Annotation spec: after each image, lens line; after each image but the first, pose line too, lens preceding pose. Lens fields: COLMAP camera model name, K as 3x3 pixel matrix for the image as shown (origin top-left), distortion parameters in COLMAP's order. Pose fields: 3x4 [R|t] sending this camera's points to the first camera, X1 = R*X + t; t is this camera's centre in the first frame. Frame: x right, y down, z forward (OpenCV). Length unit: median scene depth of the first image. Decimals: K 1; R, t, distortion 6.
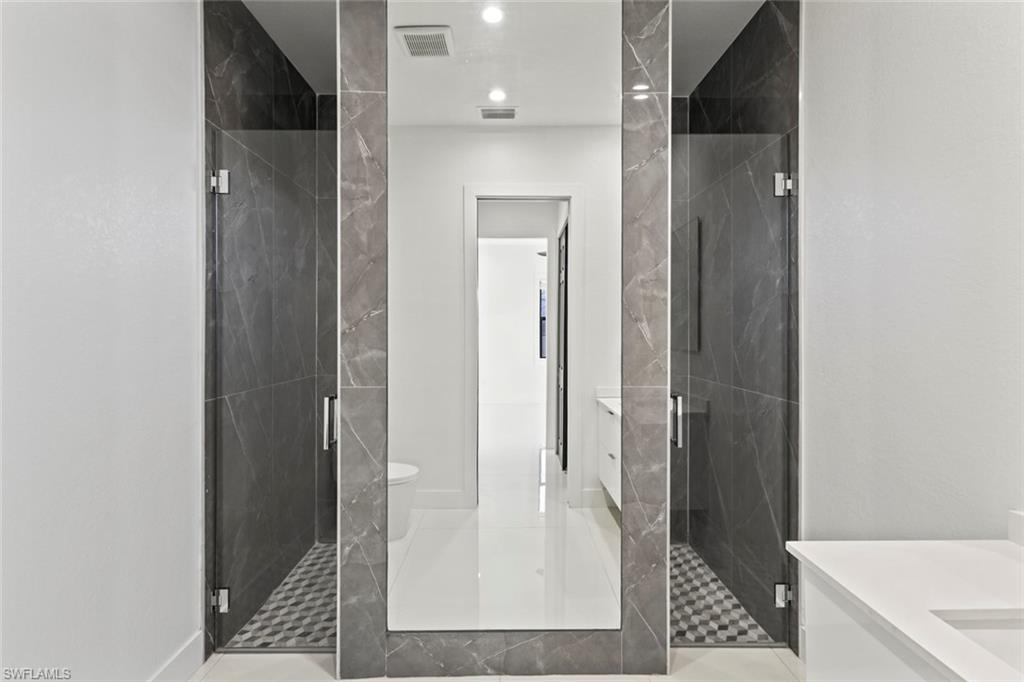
lens RADIAL K [[472.6, 0, 510.5], [0, 472.6, 336.5], [0, 0, 1]] dist [-0.001025, 0.001184]
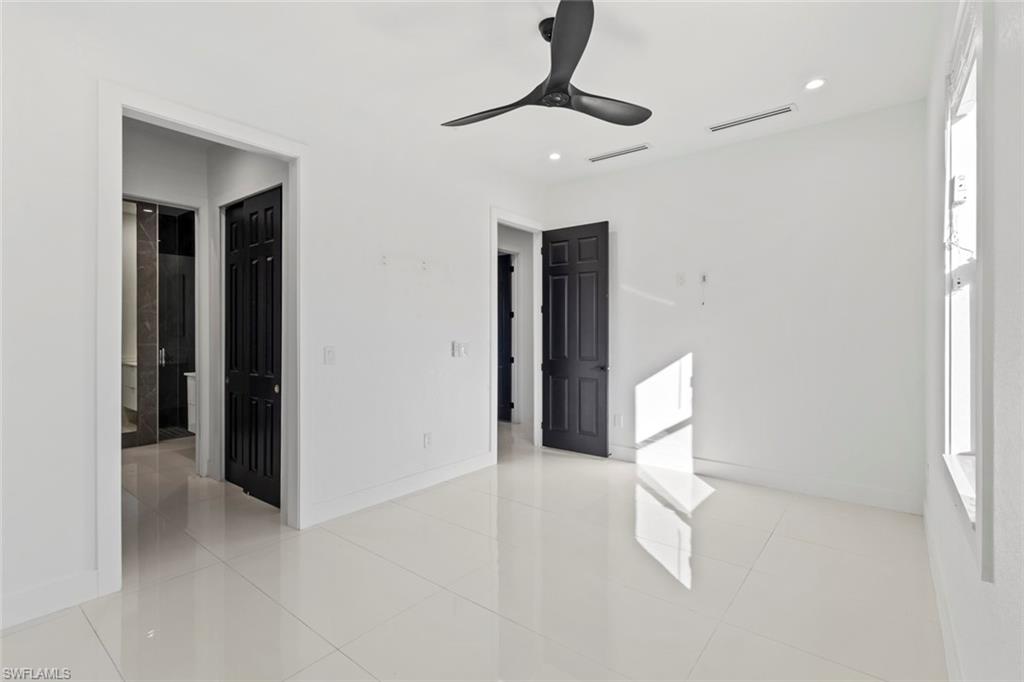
lens RADIAL K [[472.6, 0, 513.2], [0, 472.6, 339.1], [0, 0, 1]] dist [-0.001025, 0.001184]
pose [[0.620910, -0.006205, 0.783857, -0.579973], [-0.001113, 0.999961, 0.008796, 0.046401], [-0.783881, -0.006334, 0.620879, -2.498521]]
